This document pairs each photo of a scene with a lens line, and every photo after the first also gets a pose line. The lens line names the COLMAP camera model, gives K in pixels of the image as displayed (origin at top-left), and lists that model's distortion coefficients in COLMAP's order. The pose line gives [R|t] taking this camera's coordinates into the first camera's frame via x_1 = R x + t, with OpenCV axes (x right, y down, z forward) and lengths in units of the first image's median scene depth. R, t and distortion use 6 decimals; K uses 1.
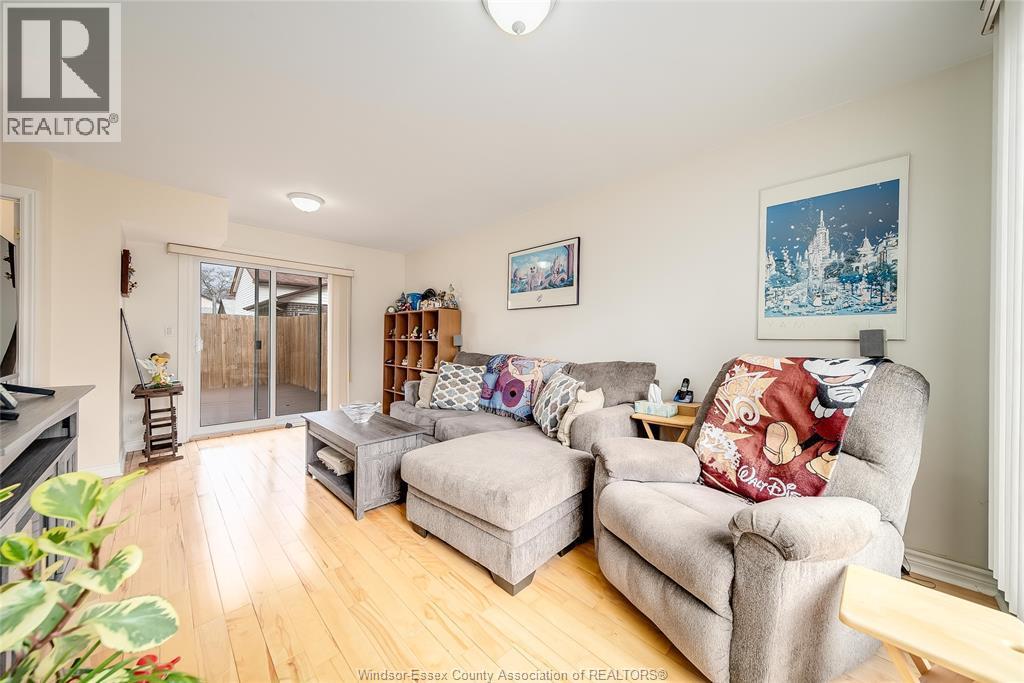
lens RADIAL K [[361.0, 0, 508.5], [0, 361.0, 344.7], [0, 0, 1]] dist [-0.012737, -0.000618]
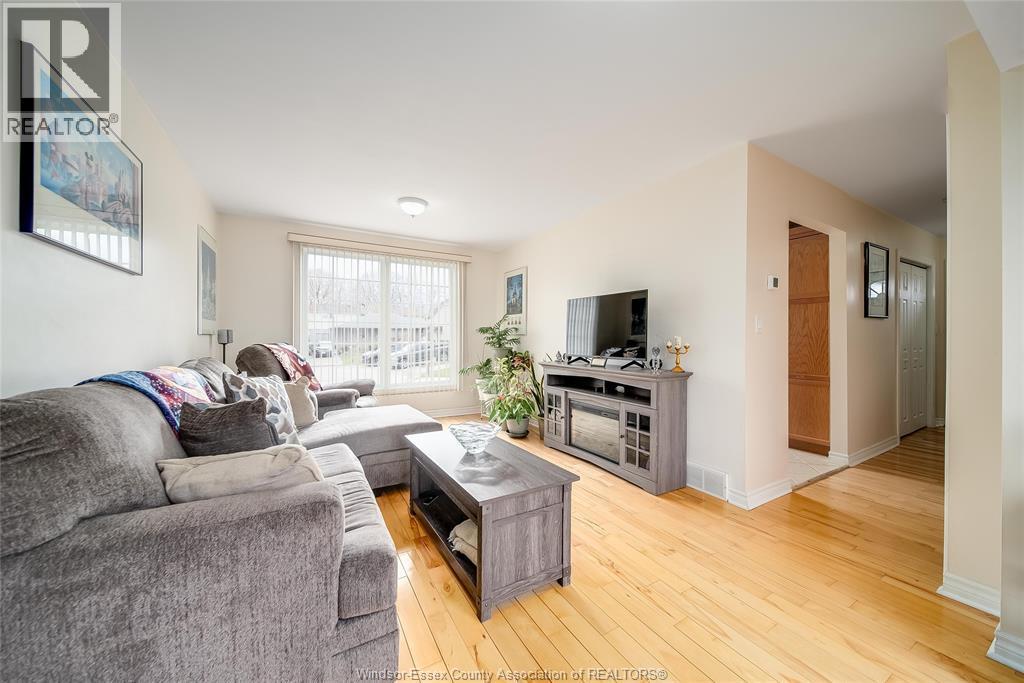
lens RADIAL K [[361.0, 0, 509.4], [0, 361.0, 344.0], [0, 0, 1]] dist [-0.012737, -0.000618]
pose [[-0.965086, -0.016112, 0.261436, -0.519407], [-0.008481, 0.999505, 0.030290, -0.017272], [-0.261795, 0.027015, -0.964745, 1.317165]]
